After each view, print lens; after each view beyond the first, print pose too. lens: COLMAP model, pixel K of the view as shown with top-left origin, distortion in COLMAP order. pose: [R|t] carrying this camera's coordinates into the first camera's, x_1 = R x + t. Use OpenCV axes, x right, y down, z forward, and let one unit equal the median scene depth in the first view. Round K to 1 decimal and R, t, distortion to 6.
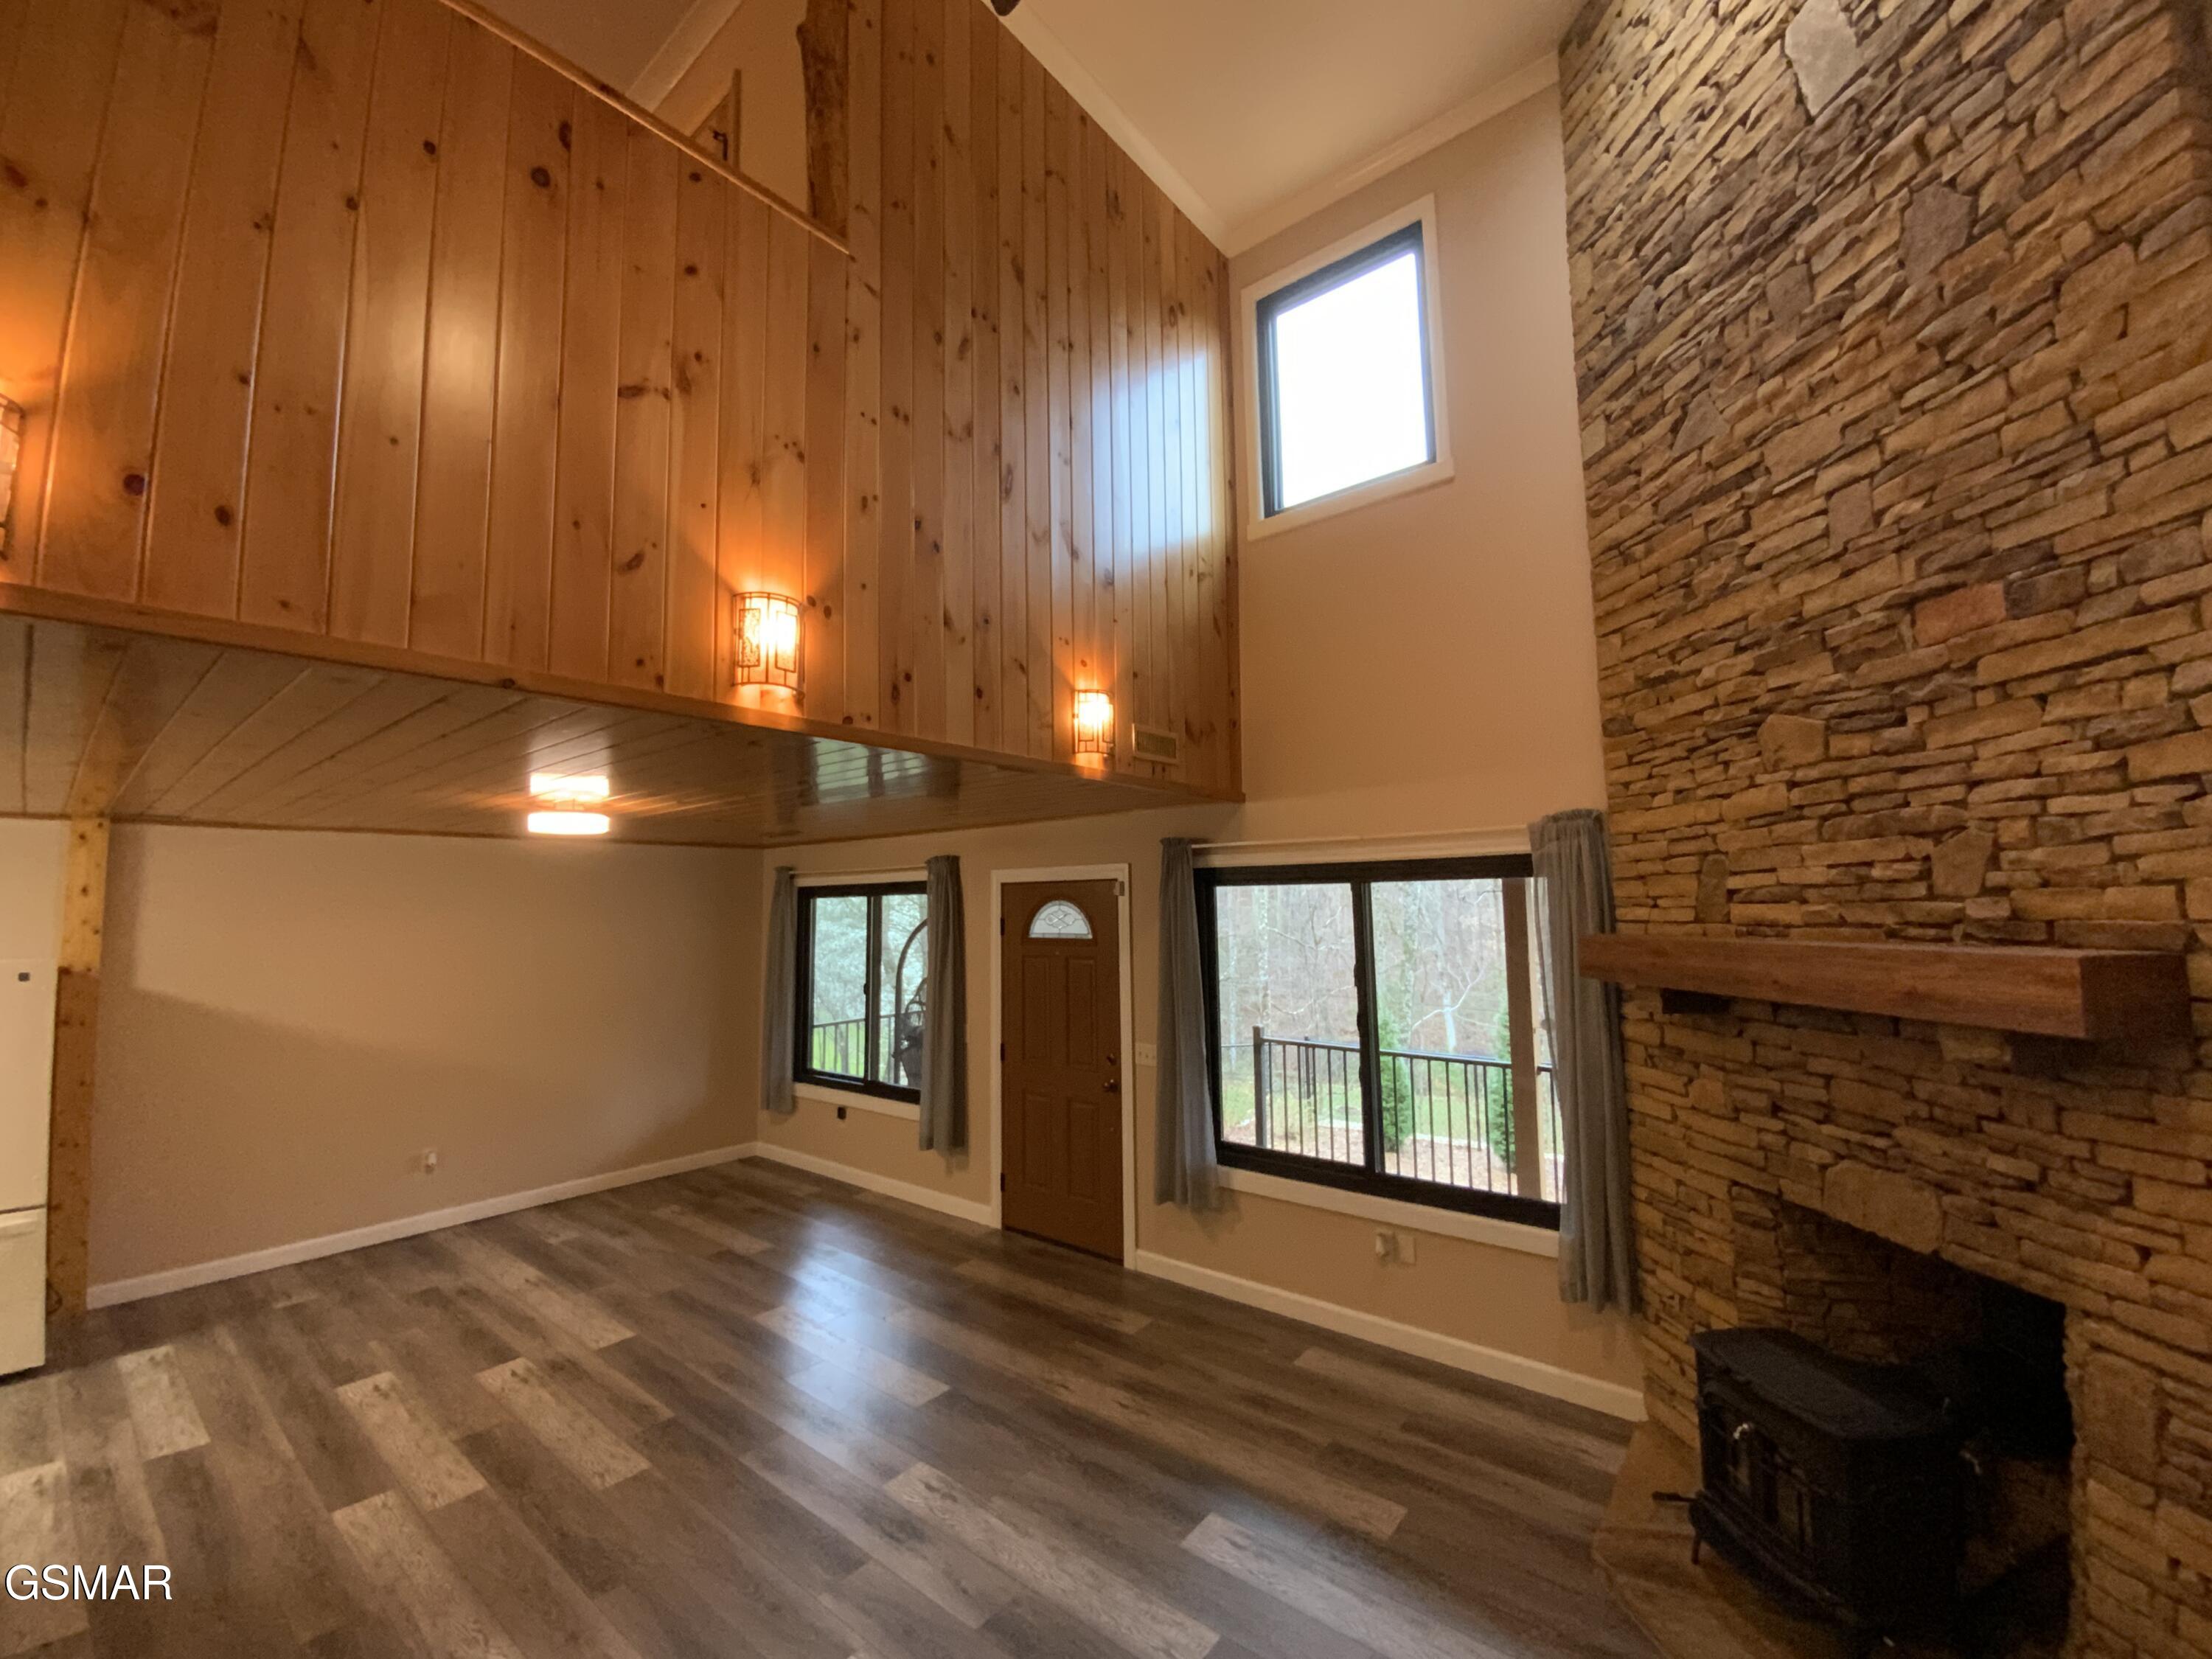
lens RADIAL K [[897.0, 0, 1099.9], [0, 897.0, 823.7], [0, 0, 1]] dist [0.016191, -0.015770]
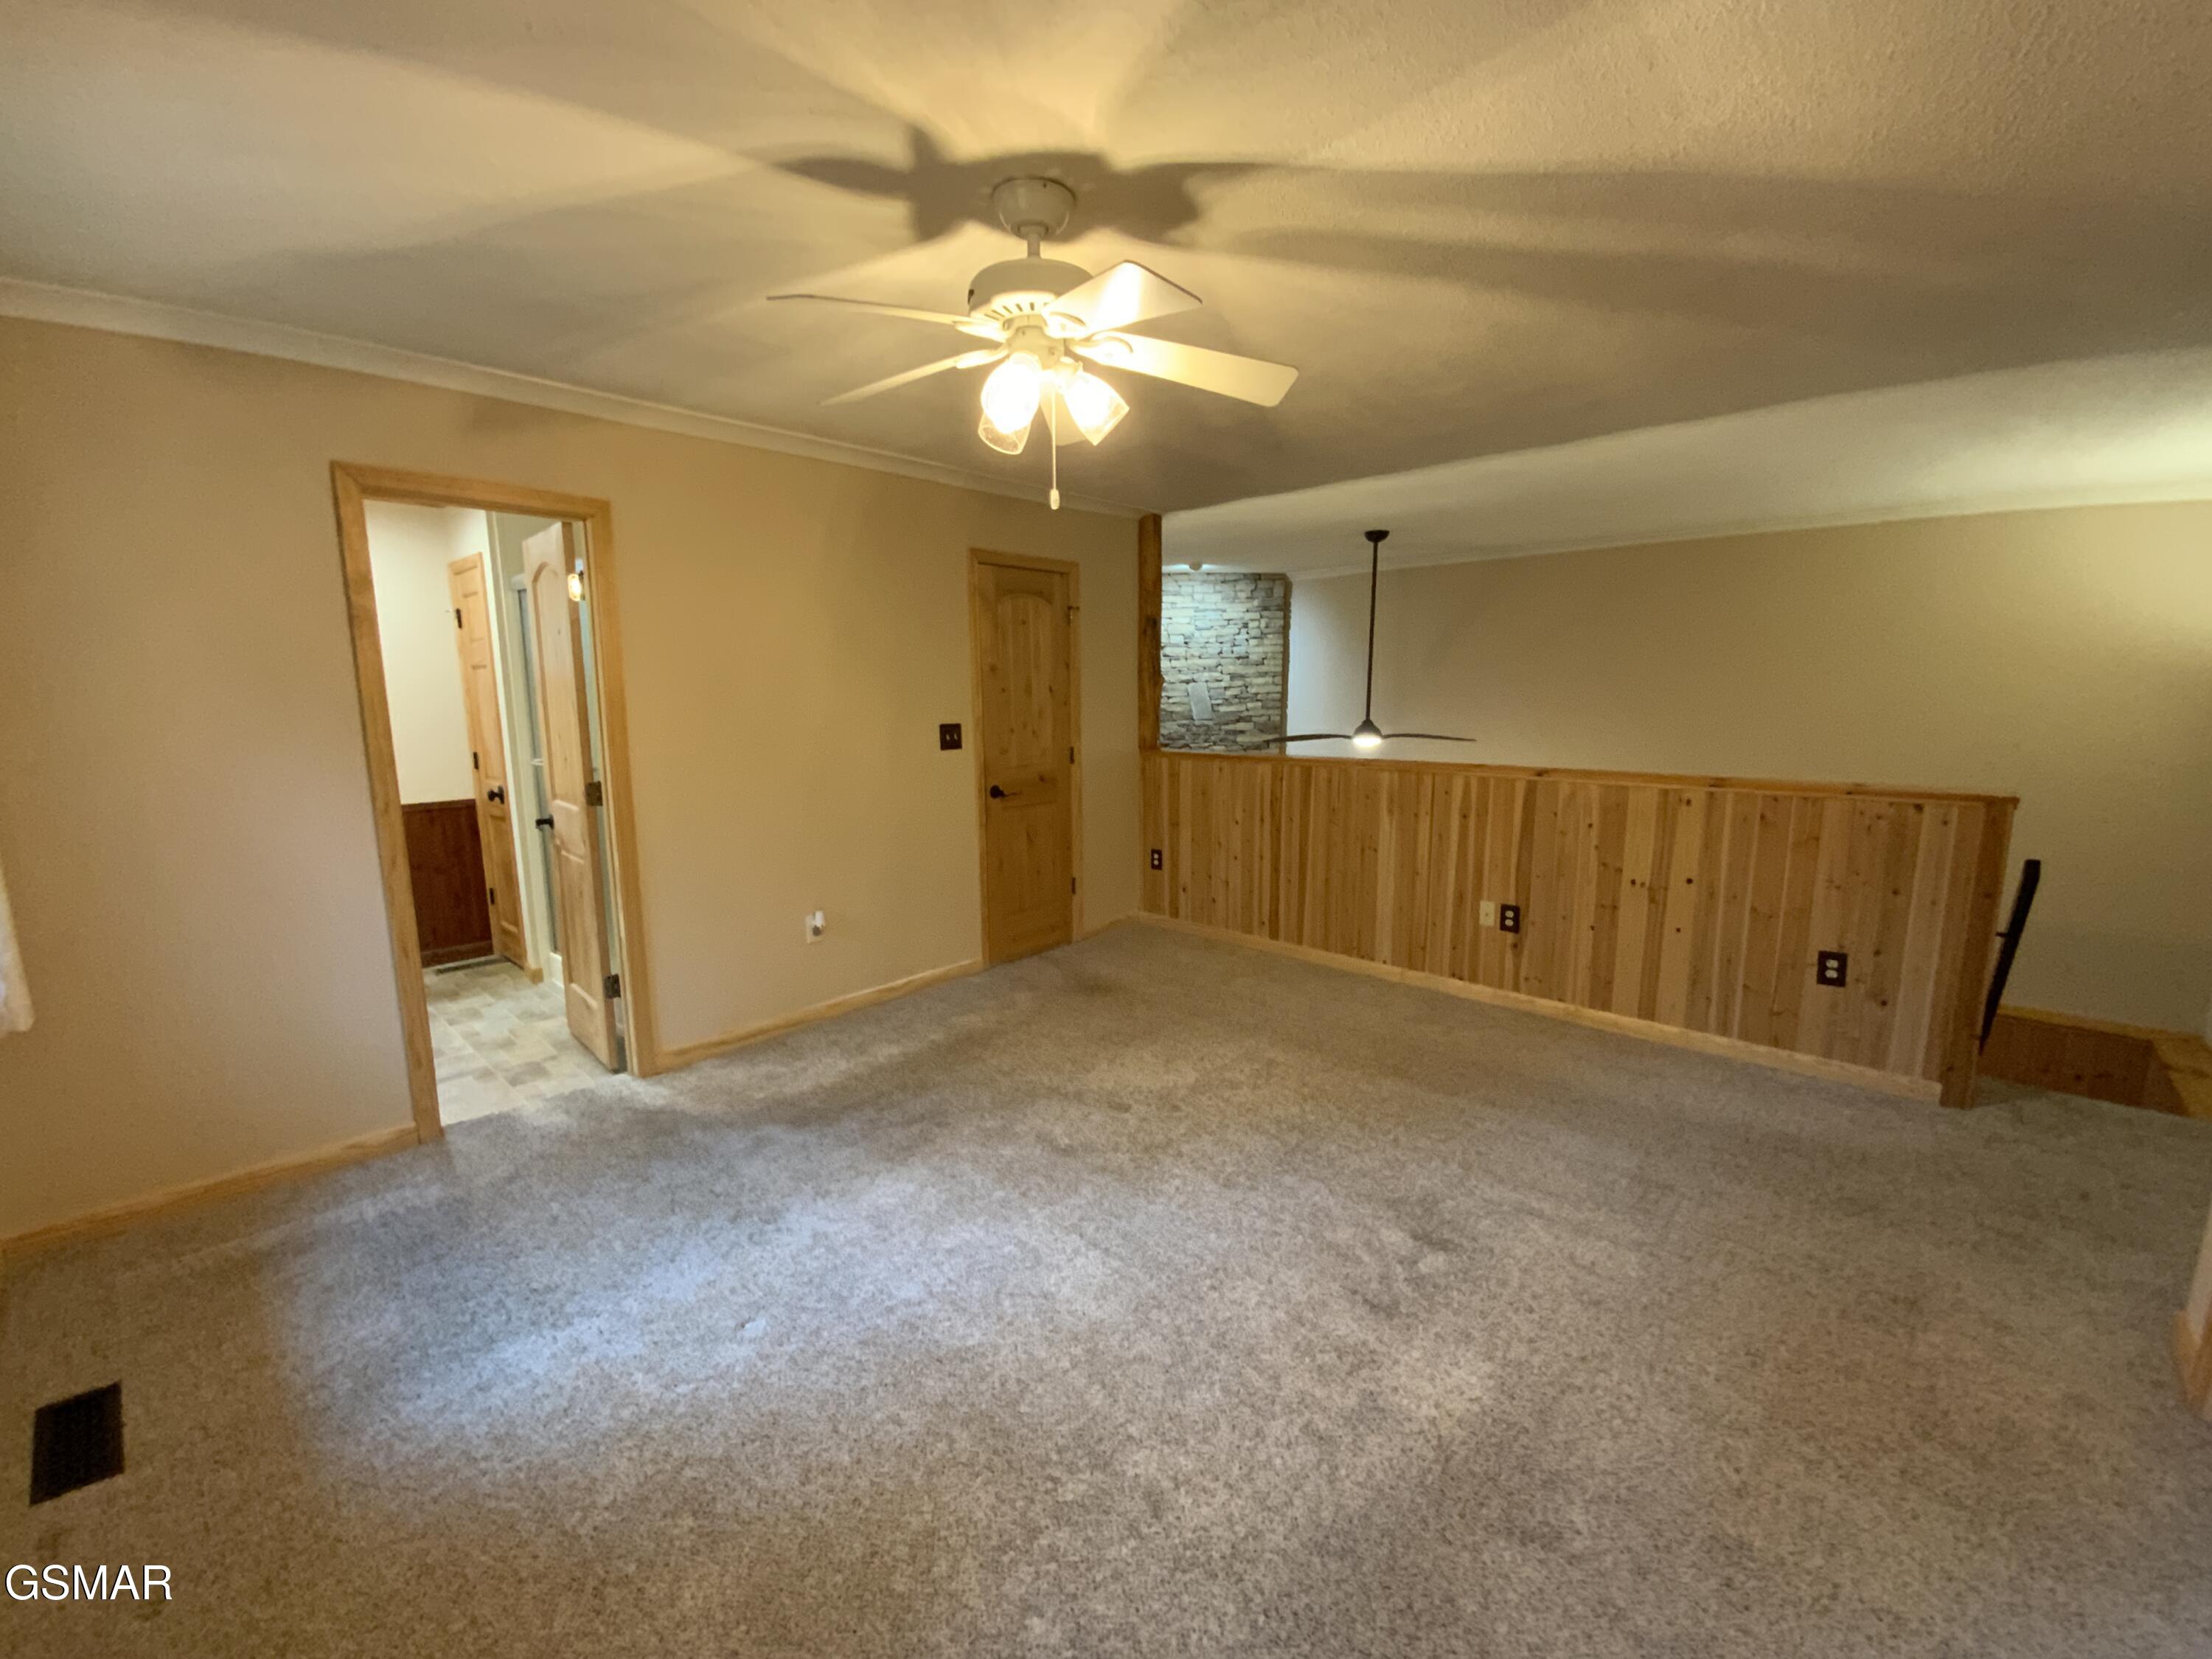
lens RADIAL K [[897.0, 0, 1099.7], [0, 897.0, 830.0], [0, 0, 1]] dist [0.016191, -0.015770]
pose [[0.063563, -0.144606, 0.987446, -2.140310], [-0.085036, 0.985063, 0.149730, -0.711836], [-0.994348, -0.093486, 0.050317, 0.954320]]
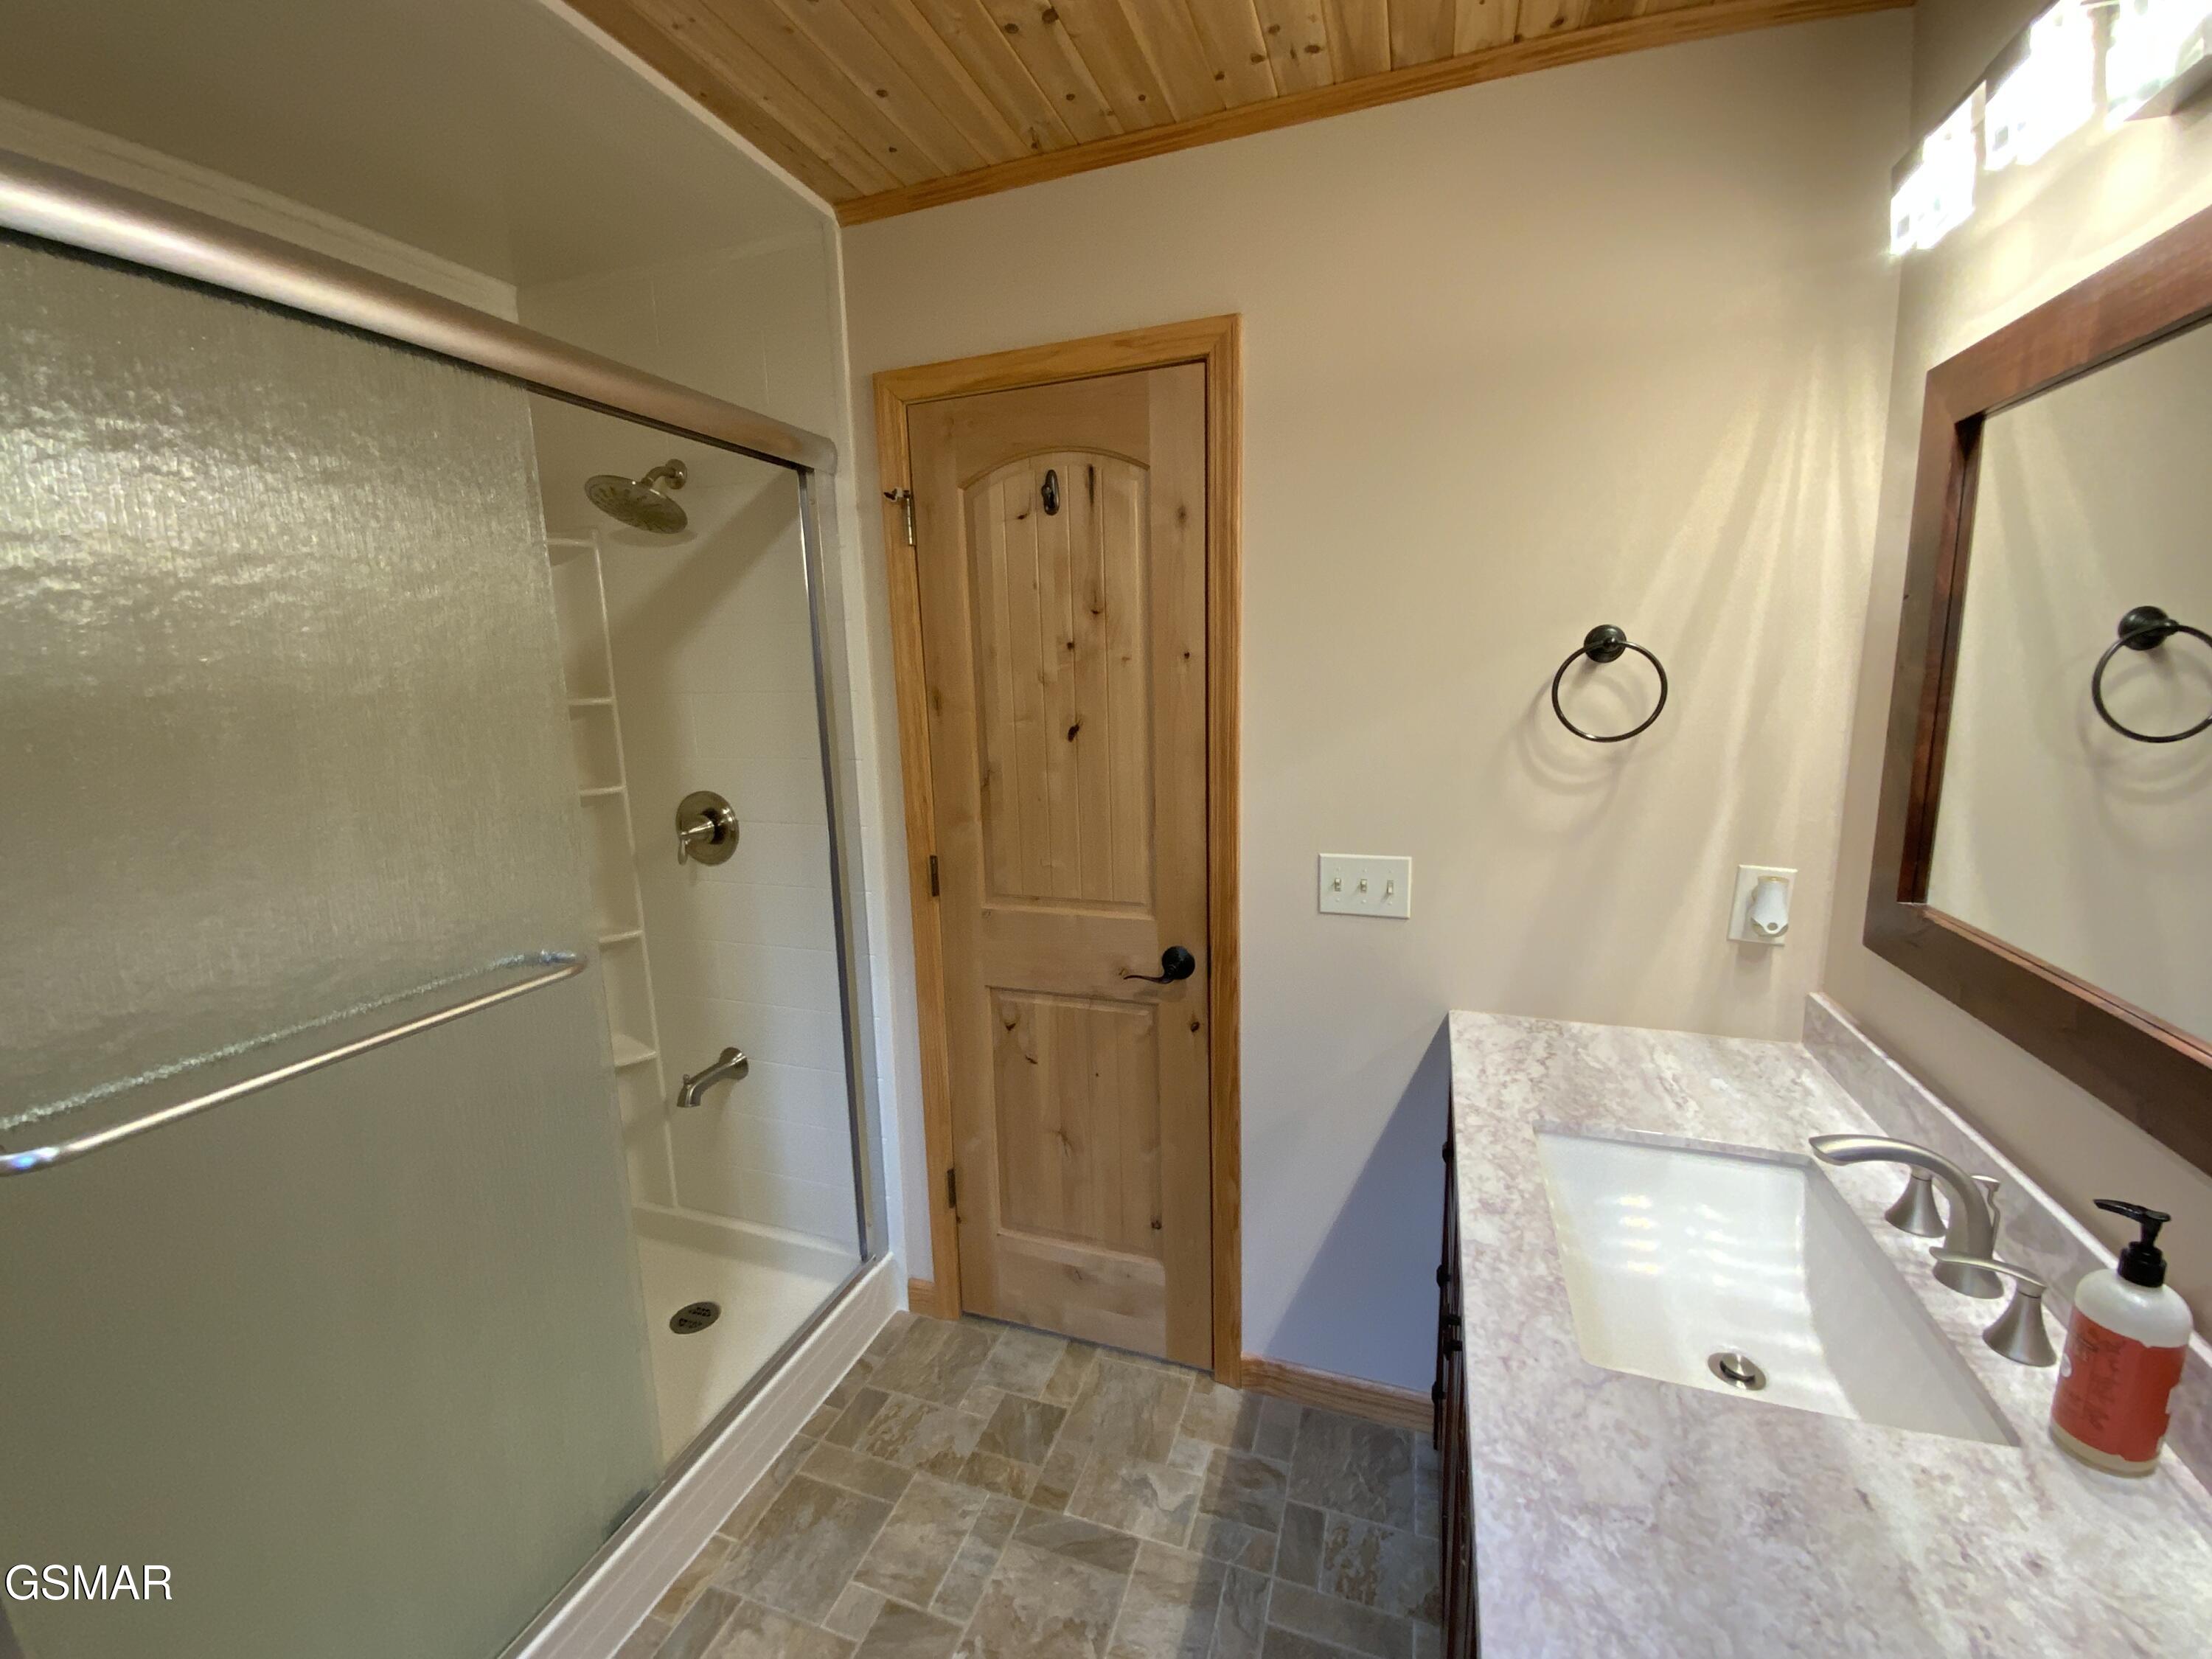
lens RADIAL K [[897.0, 0, 1089.9], [0, 897.0, 820.7], [0, 0, 1]] dist [0.016191, -0.015770]
pose [[-0.942640, 0.093562, -0.320431, -0.922682], [0.071835, 0.994283, 0.078994, -0.613983], [0.325990, 0.051445, -0.943972, 2.344223]]
